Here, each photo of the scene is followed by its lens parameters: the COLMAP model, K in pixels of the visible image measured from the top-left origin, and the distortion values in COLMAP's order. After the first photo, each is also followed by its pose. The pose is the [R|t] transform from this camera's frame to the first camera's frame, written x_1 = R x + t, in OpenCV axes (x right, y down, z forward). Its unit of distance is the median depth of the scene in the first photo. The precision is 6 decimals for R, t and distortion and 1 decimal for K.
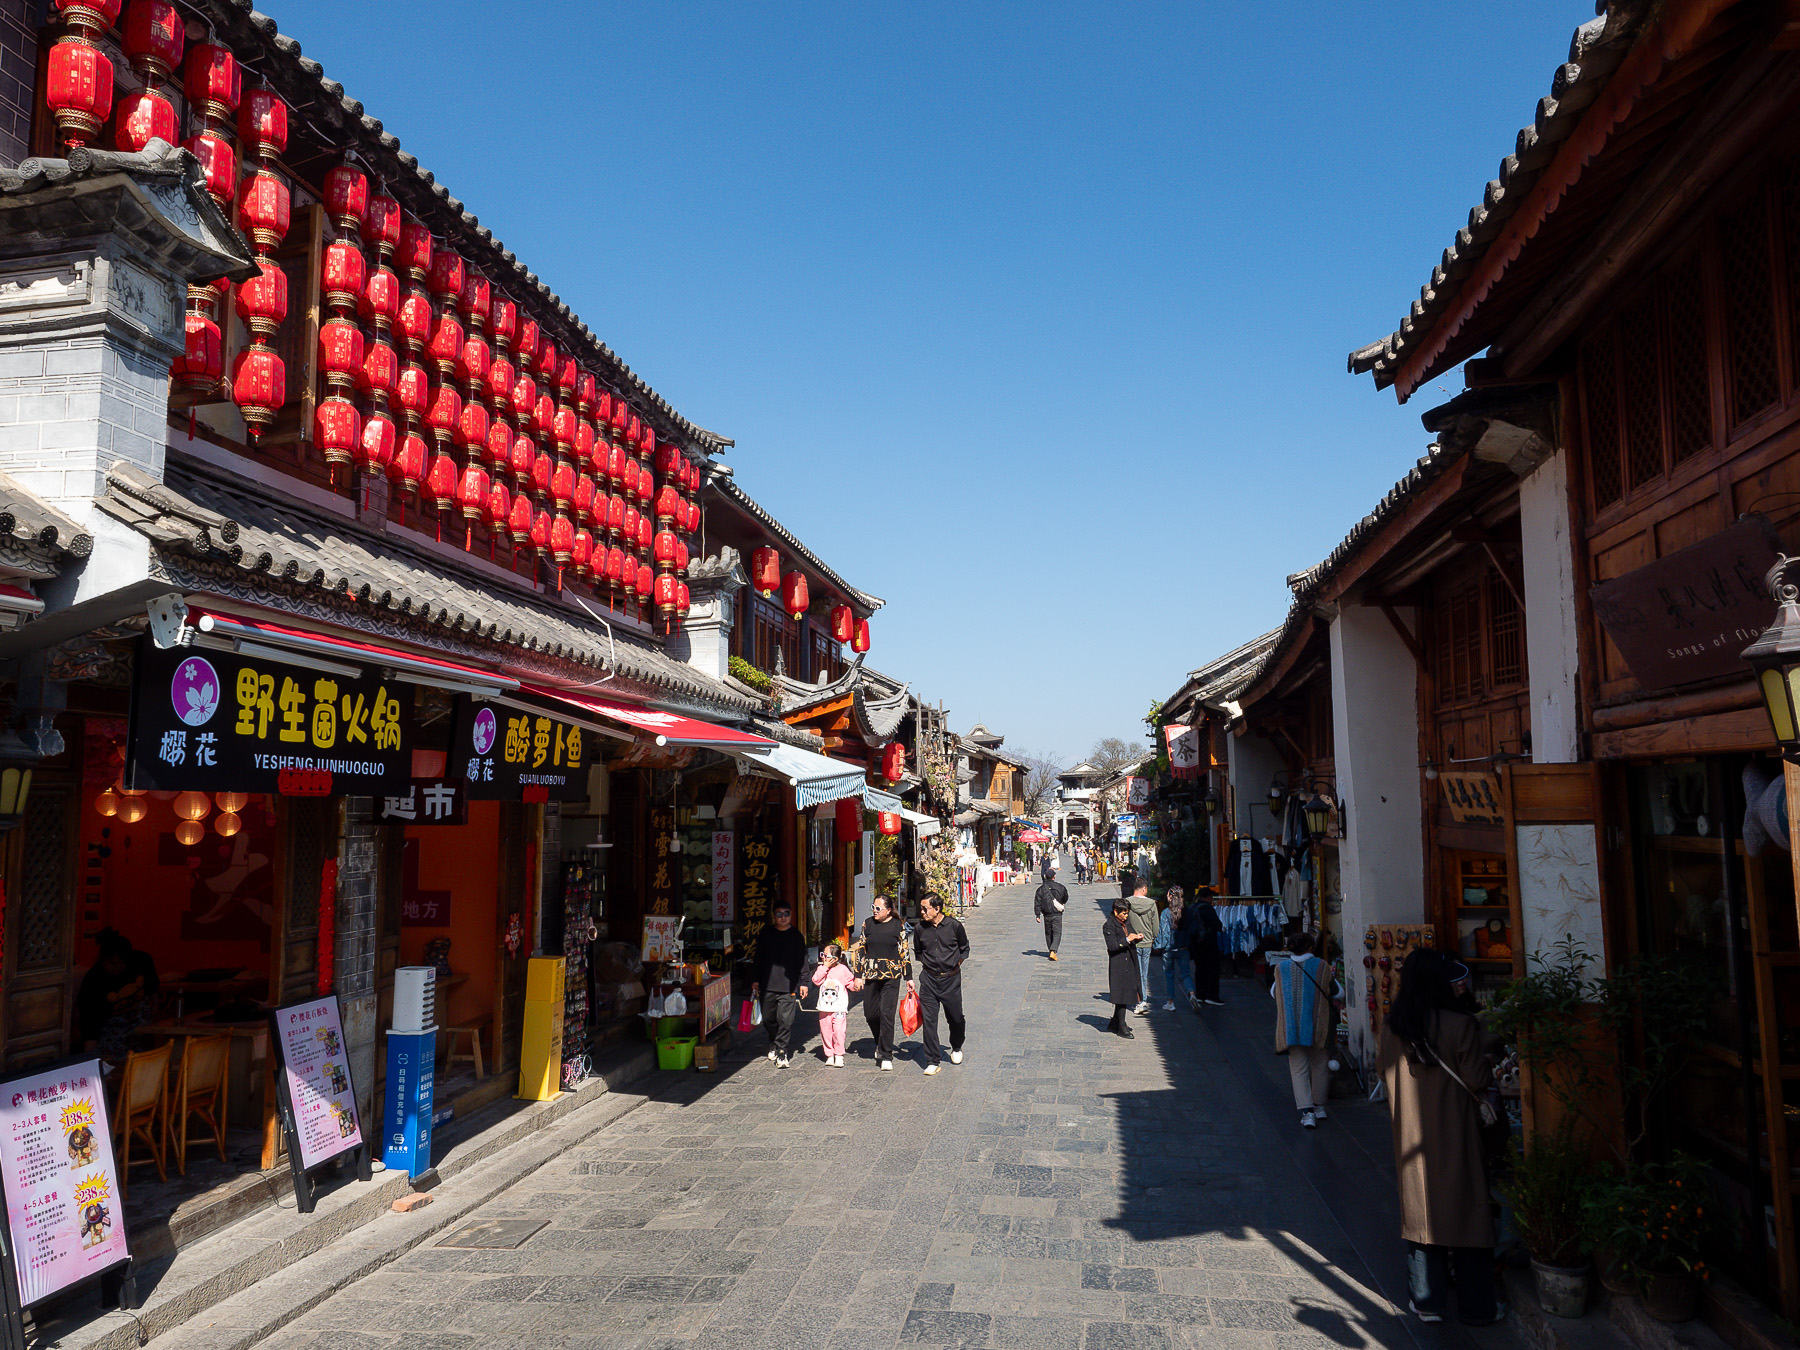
lens RADIAL K [[1256.3, 0, 900.0], [0, 1256.3, 675.0], [0, 0, 1]] dist [0.002850, 0.000794]
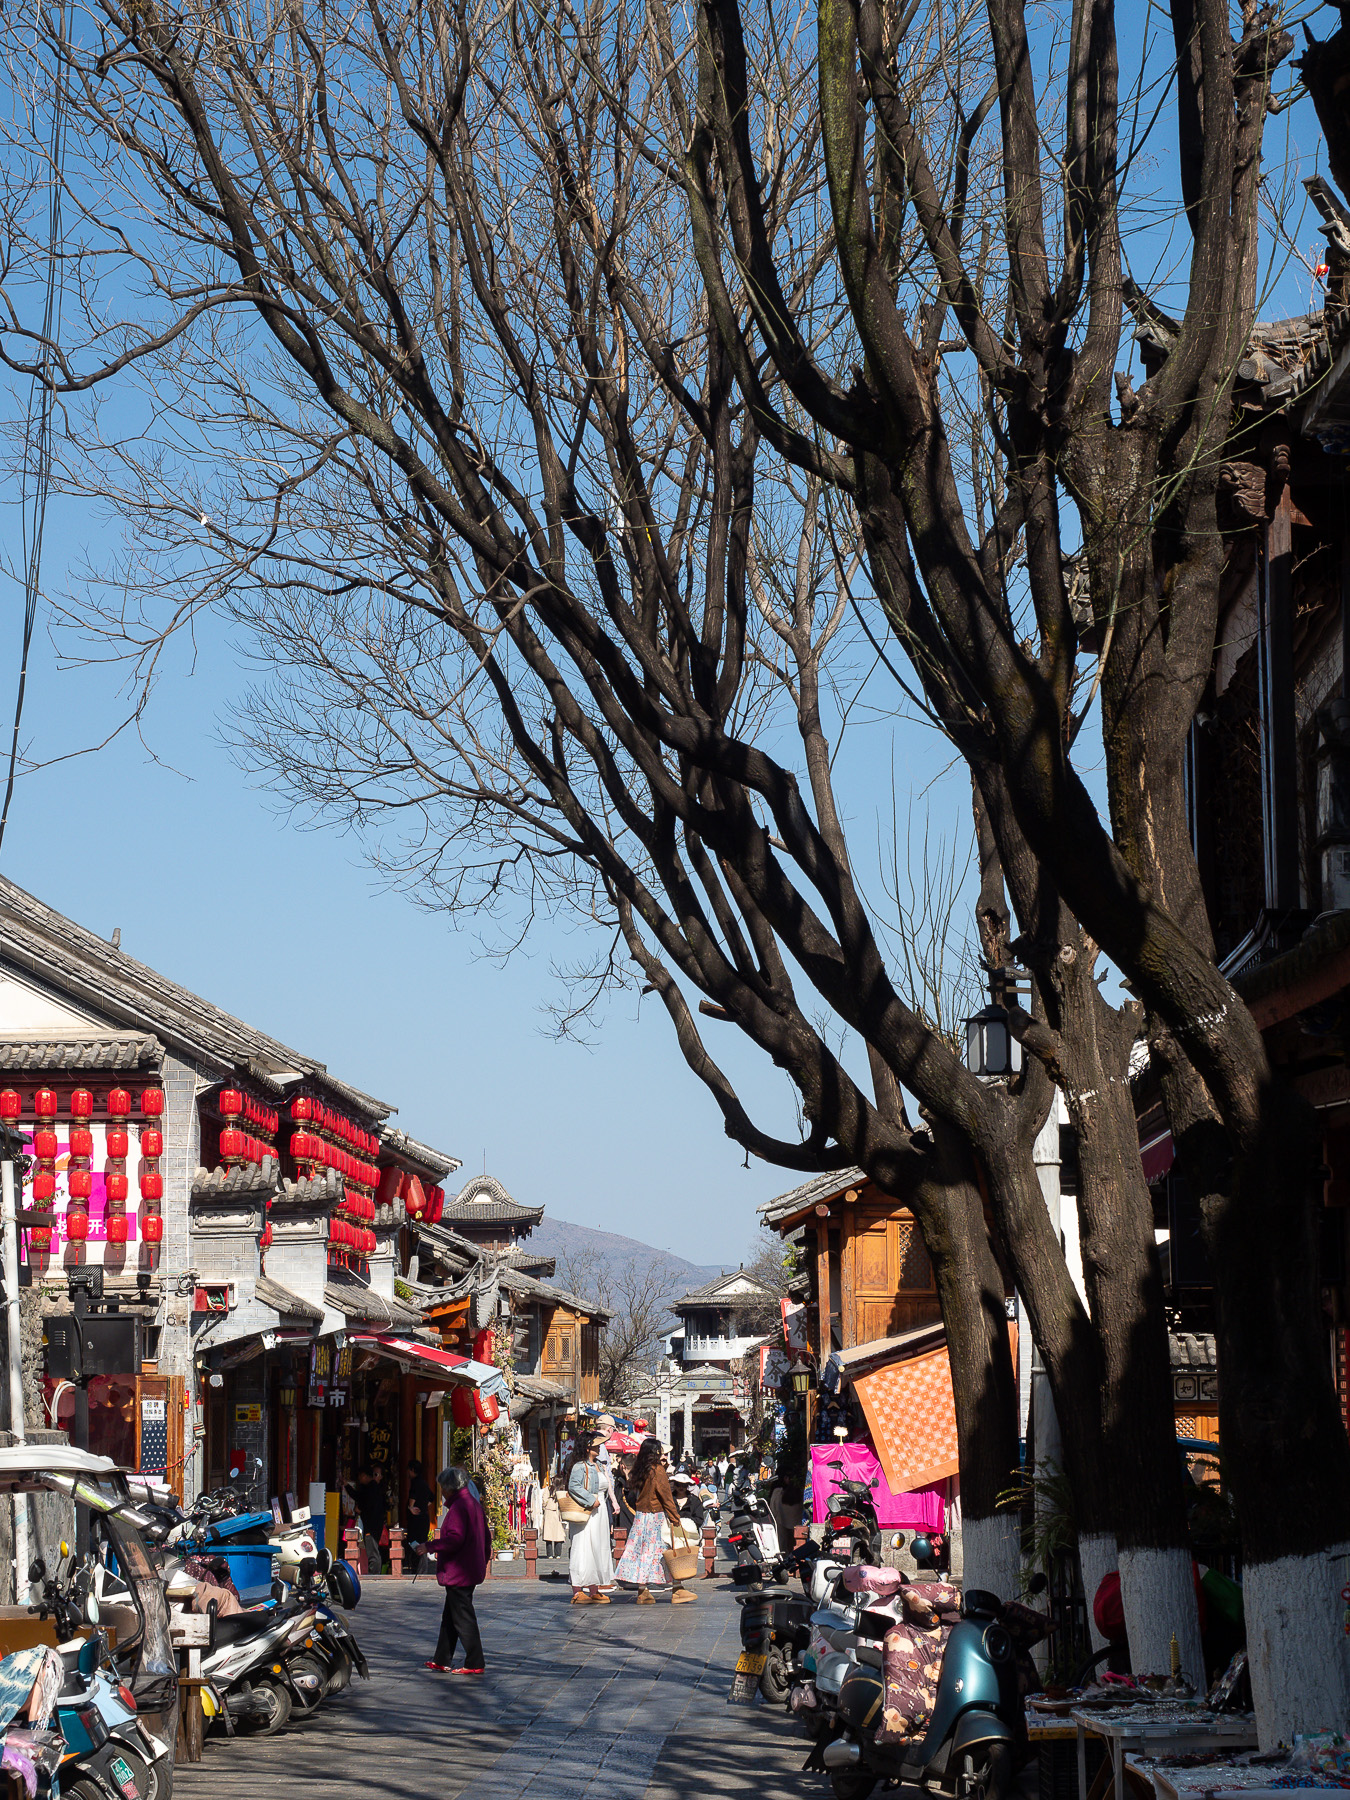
lens RADIAL K [[3779.4, 0, 675.0], [0, 3779.4, 900.0], [0, 0, 1]] dist [-0.038518, -0.046170]
pose [[0.992437, 0.021439, 0.120865, -0.076741], [-0.018998, 0.999592, -0.021313, -0.076920], [-0.121273, 0.018855, 0.992440, -0.676568]]
